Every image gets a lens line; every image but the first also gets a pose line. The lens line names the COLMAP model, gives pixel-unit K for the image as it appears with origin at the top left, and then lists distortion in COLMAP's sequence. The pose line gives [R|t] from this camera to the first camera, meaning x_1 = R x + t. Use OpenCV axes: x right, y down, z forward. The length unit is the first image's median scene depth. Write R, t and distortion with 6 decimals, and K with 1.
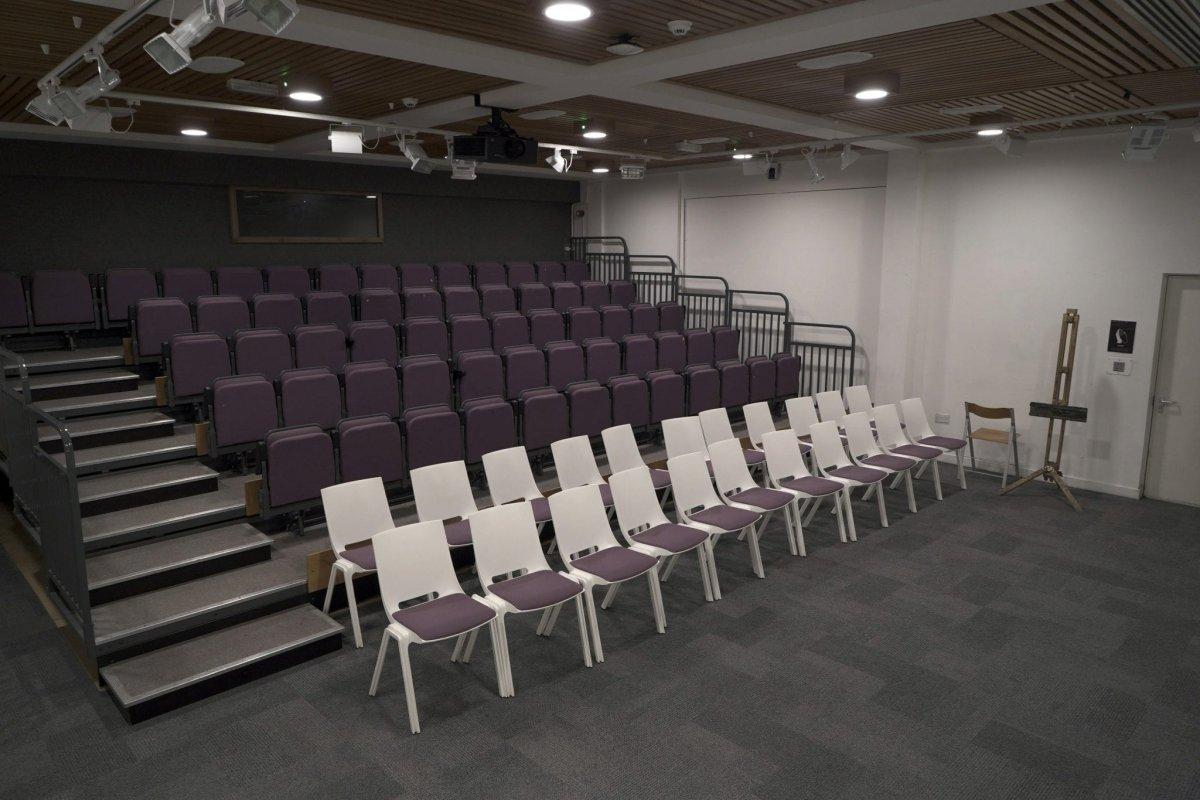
lens RADIAL K [[788.2, 0, 600.0], [0, 788.2, 400.0], [0, 0, 1]] dist [-0.002698, -0.000488]
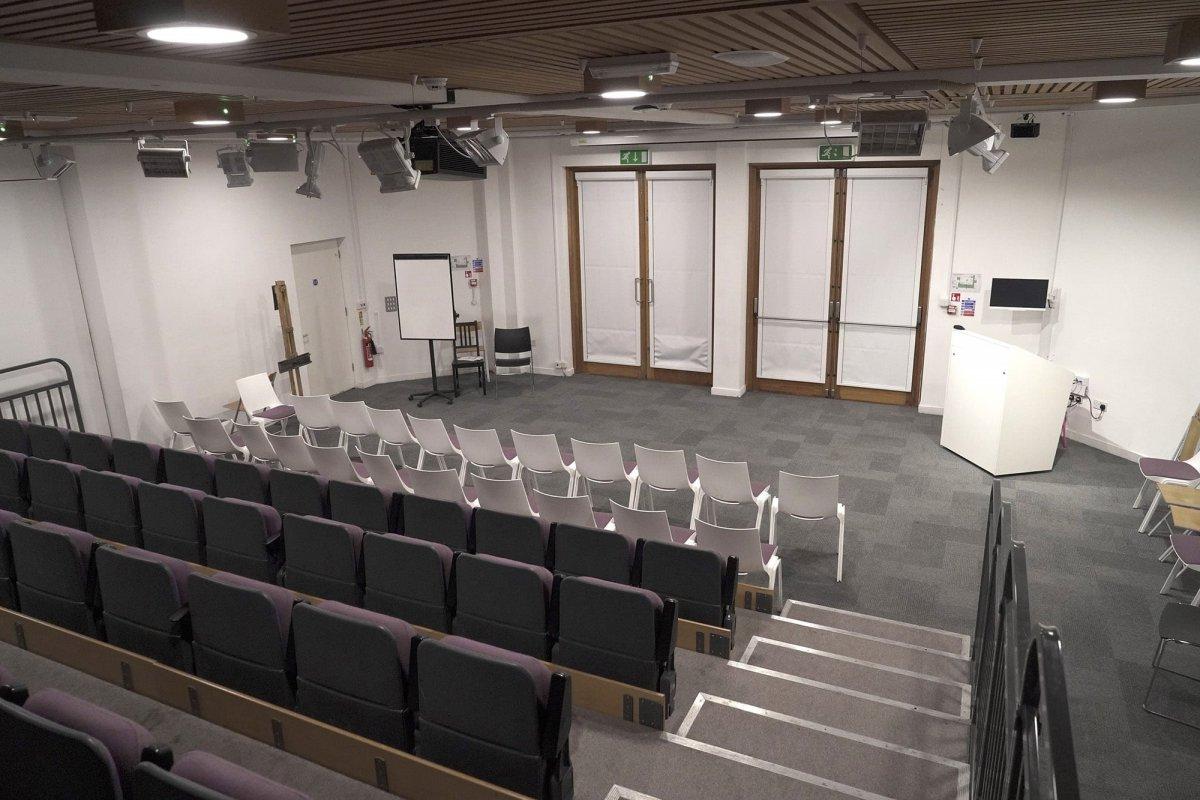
lens RADIAL K [[788.2, 0, 600.0], [0, 788.2, 400.0], [0, 0, 1]] dist [-0.002698, -0.000488]
pose [[-0.339233, -0.270814, 0.900878, -0.651518], [0.205075, 0.913342, 0.351783, -0.243279], [-0.918077, 0.304084, -0.254299, 0.793711]]
